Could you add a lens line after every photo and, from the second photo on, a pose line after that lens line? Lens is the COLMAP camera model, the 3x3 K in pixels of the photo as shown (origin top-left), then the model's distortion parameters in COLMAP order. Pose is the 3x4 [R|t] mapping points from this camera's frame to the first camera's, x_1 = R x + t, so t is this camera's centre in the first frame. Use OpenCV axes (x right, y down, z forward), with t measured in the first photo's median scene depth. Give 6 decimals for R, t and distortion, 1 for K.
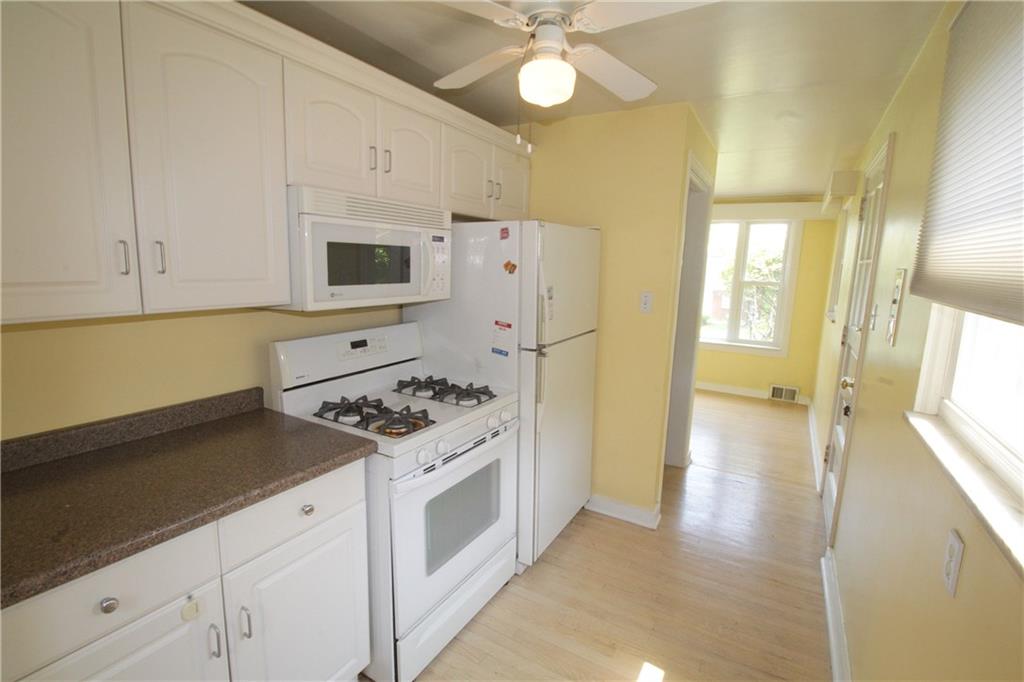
lens RADIAL K [[482.1, 0, 503.1], [0, 482.1, 335.6], [0, 0, 1]] dist [-0.011962, -0.004846]
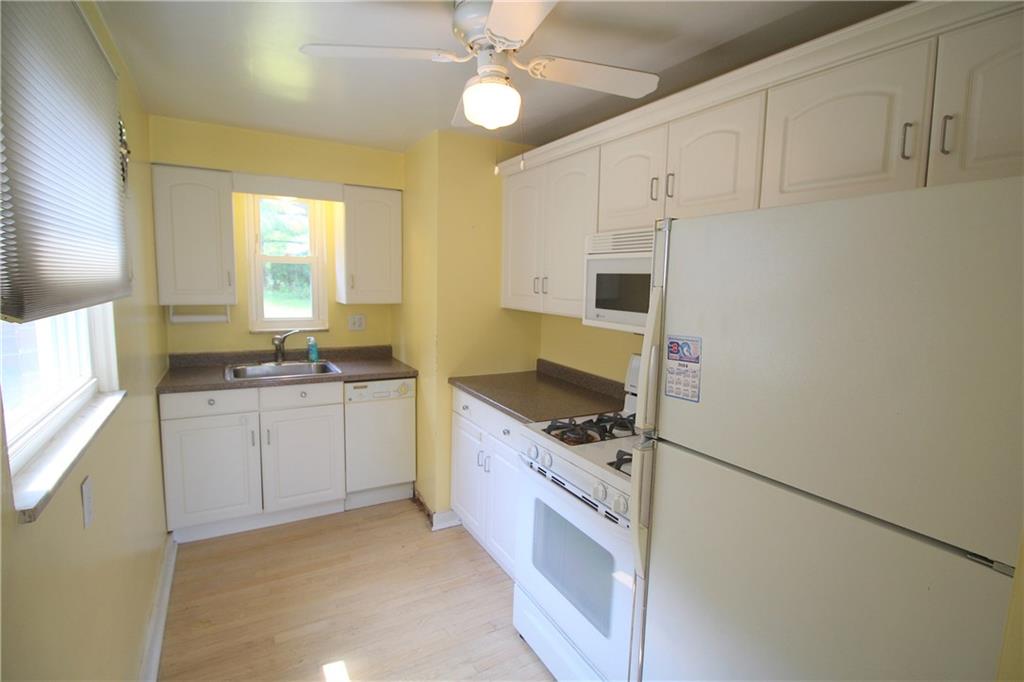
lens RADIAL K [[482.1, 0, 506.3], [0, 482.1, 343.0], [0, 0, 1]] dist [-0.011962, -0.004846]
pose [[-0.497646, 0.062763, -0.865107, 0.791083], [-0.184332, 0.966943, 0.176187, -0.180297], [0.847567, 0.247146, -0.469626, 1.316248]]
